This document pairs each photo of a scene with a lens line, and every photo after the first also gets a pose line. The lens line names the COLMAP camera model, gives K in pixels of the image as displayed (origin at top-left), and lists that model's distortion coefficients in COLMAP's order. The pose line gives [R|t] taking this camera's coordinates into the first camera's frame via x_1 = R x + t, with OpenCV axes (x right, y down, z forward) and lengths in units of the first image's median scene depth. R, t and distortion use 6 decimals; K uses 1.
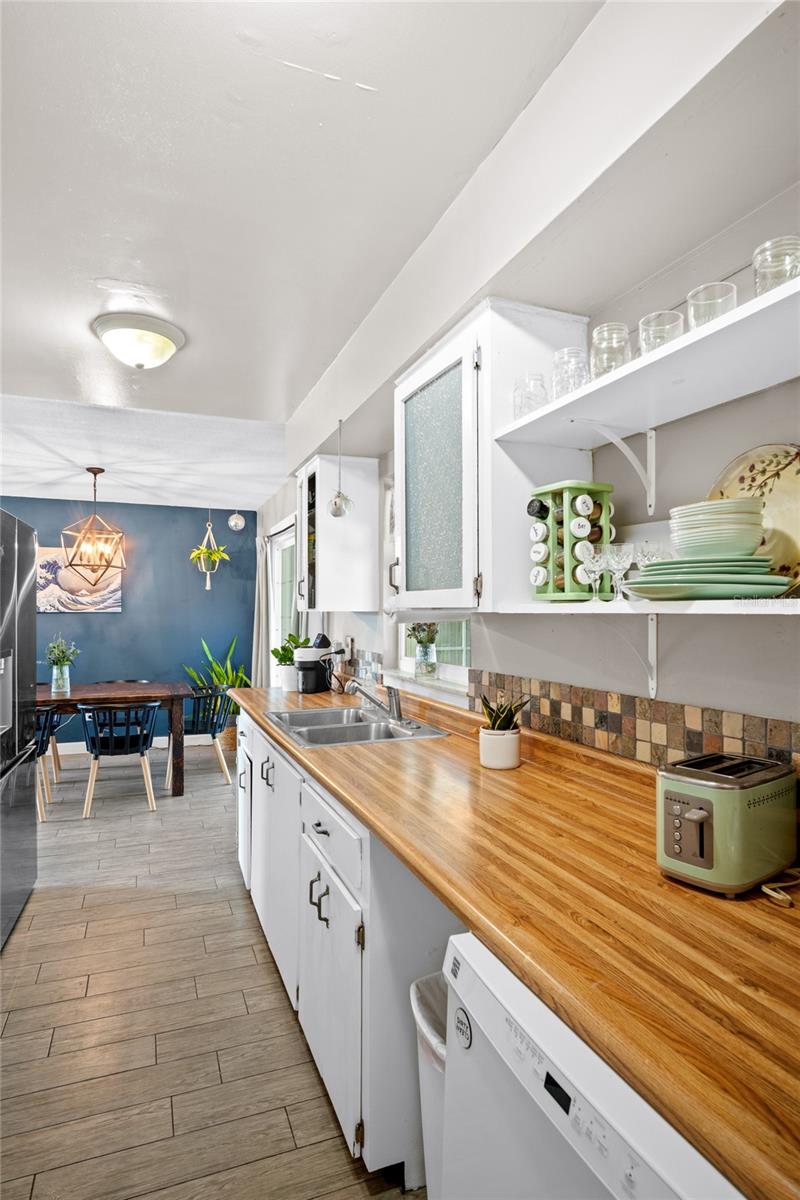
lens RADIAL K [[648.7, 0, 400.1], [0, 648.7, 603.4], [0, 0, 1]] dist [-0.032899, -0.000813]
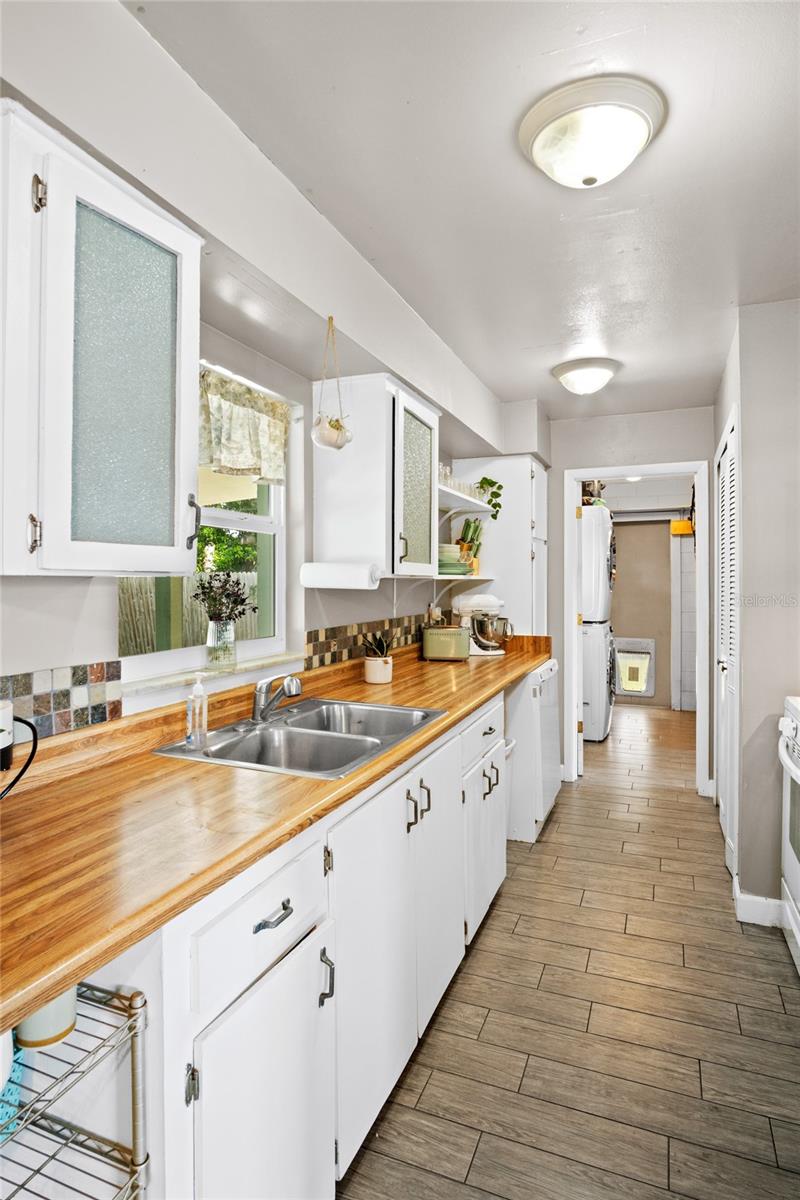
lens RADIAL K [[648.7, 0, 403.0], [0, 648.7, 591.1], [0, 0, 1]] dist [-0.032899, -0.000813]
pose [[-0.726231, -0.012726, 0.687333, -0.833020], [-0.011544, 0.999913, 0.006316, 0.030616], [-0.687354, -0.003348, -0.726315, 1.886563]]
